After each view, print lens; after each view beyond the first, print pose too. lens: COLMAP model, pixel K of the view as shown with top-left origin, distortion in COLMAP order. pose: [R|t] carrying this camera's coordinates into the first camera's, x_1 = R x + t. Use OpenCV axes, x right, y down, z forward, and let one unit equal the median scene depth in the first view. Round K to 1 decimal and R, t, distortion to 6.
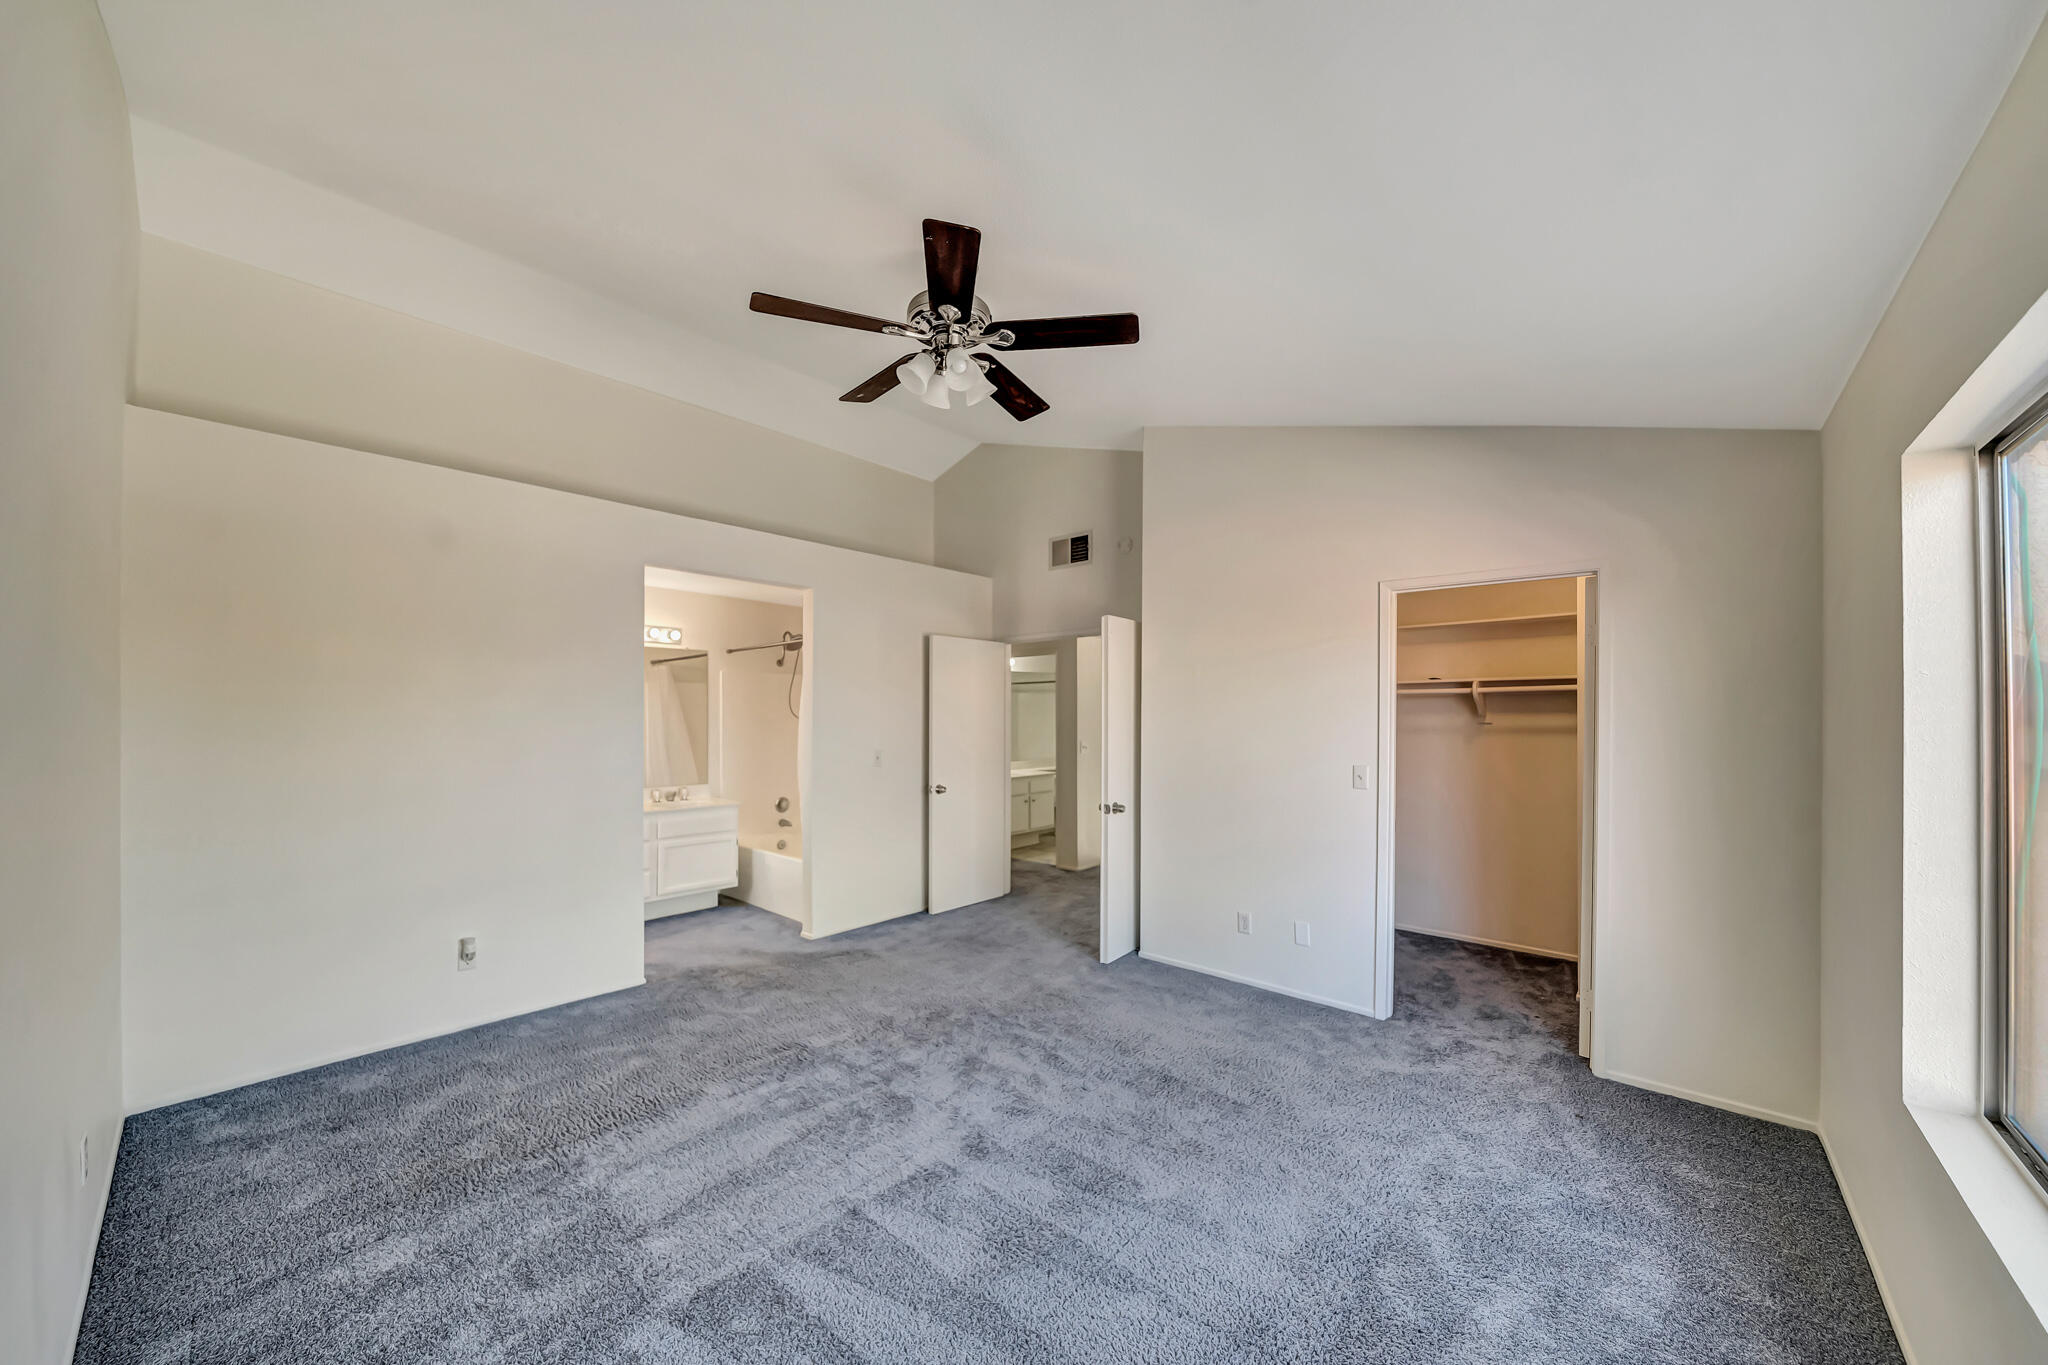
lens RADIAL K [[725.8, 0, 1015.6], [0, 725.8, 712.9], [0, 0, 1]] dist [-0.002650, -0.000528]
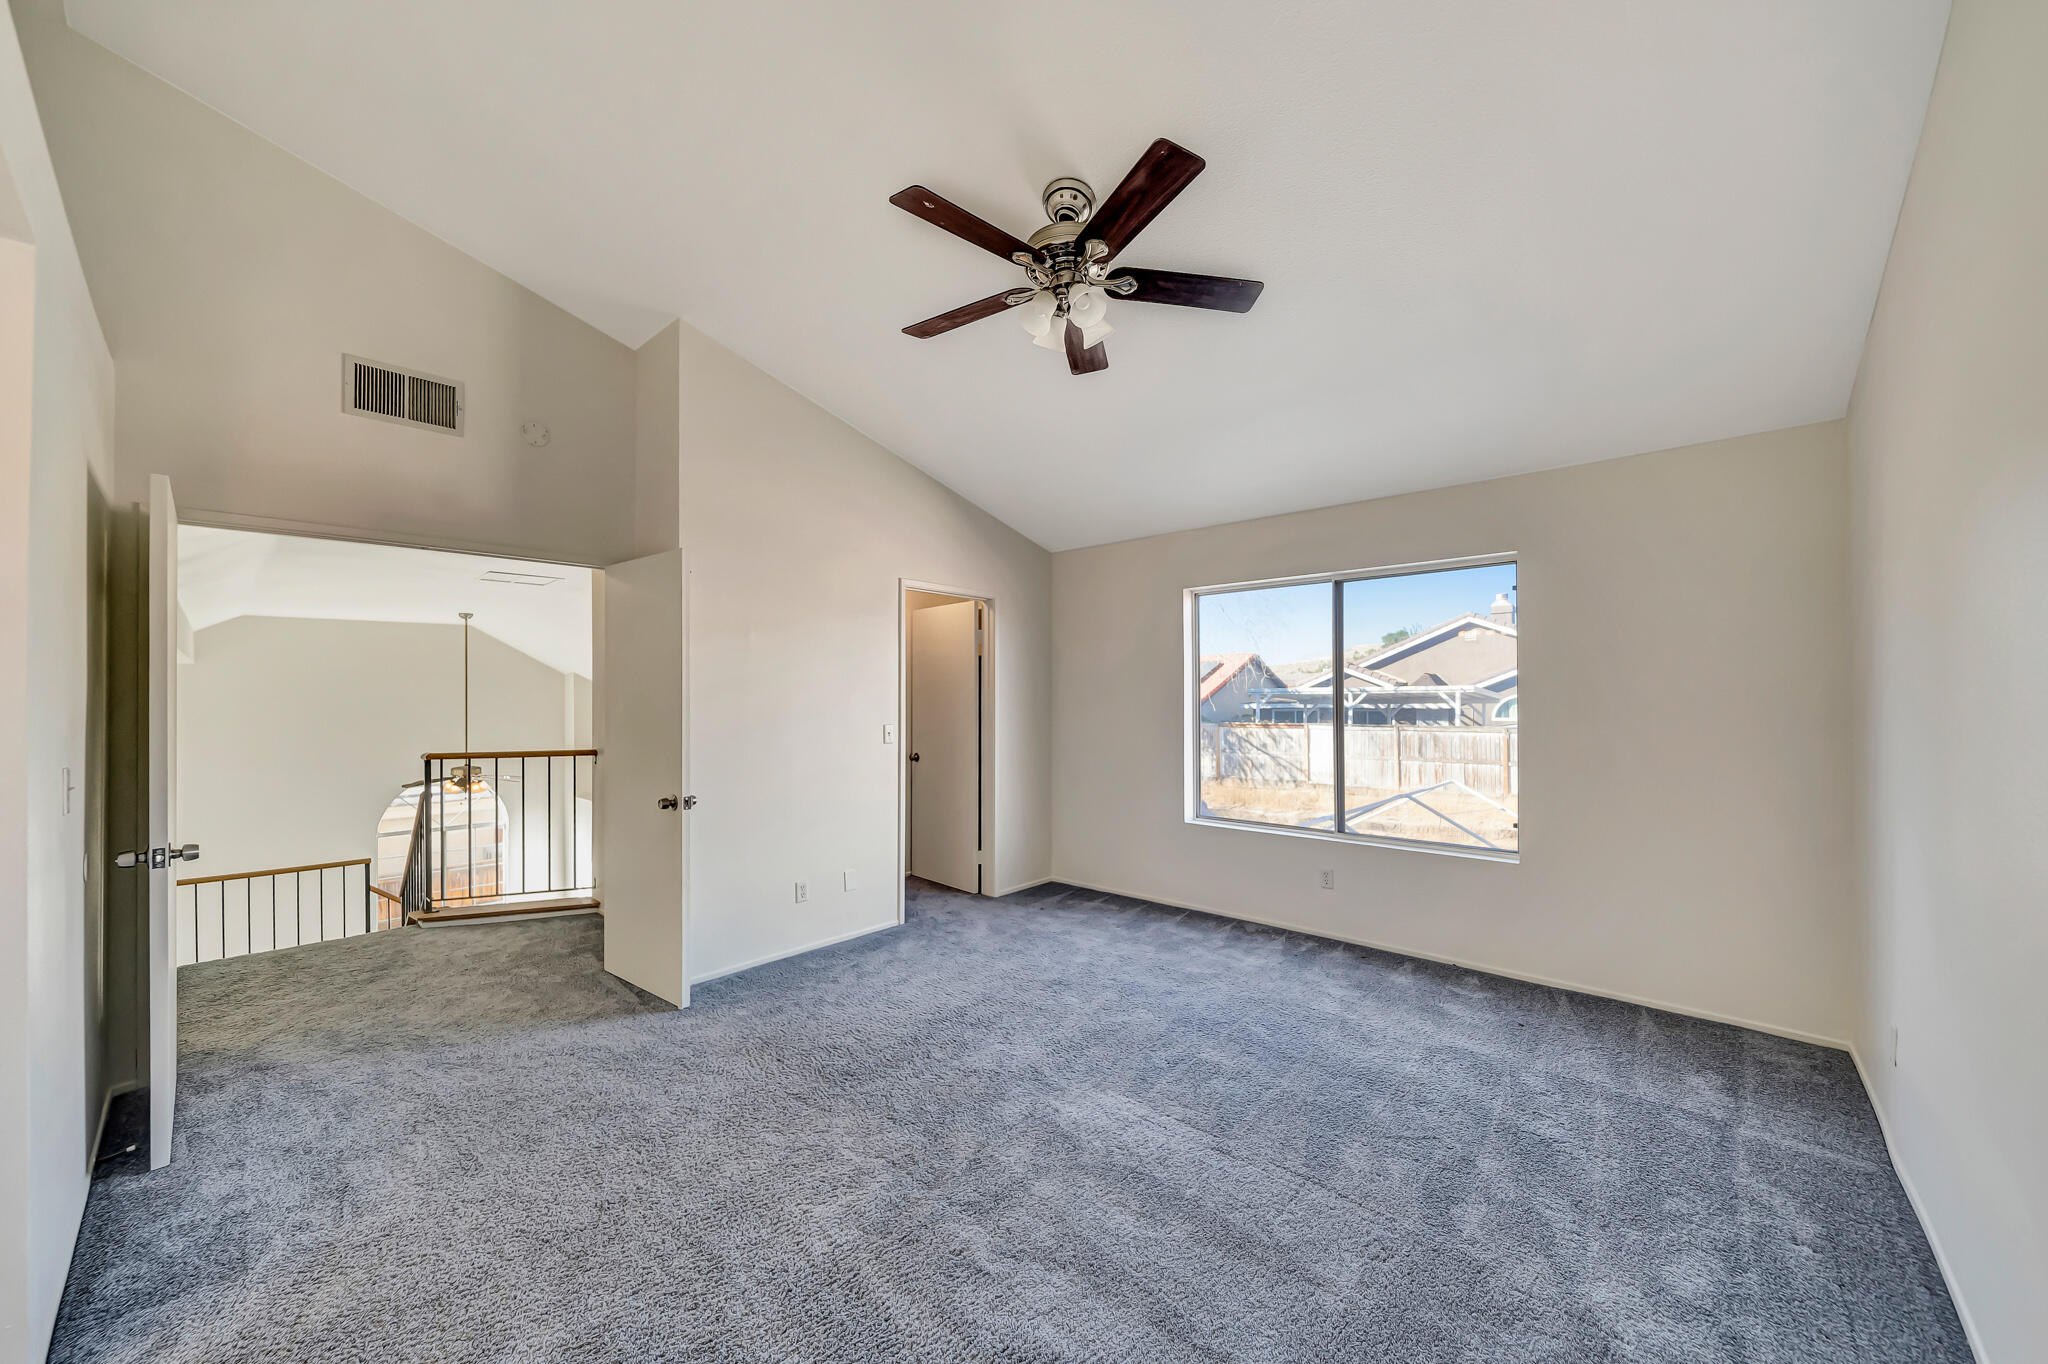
lens RADIAL K [[725.8, 0, 1034.3], [0, 725.8, 687.4], [0, 0, 1]] dist [-0.002650, -0.000528]
pose [[0.013204, 0.010292, 0.999860, -0.643509], [0.002710, 0.999943, -0.010328, 0.021088], [-0.999909, 0.002846, 0.013176, 0.636652]]
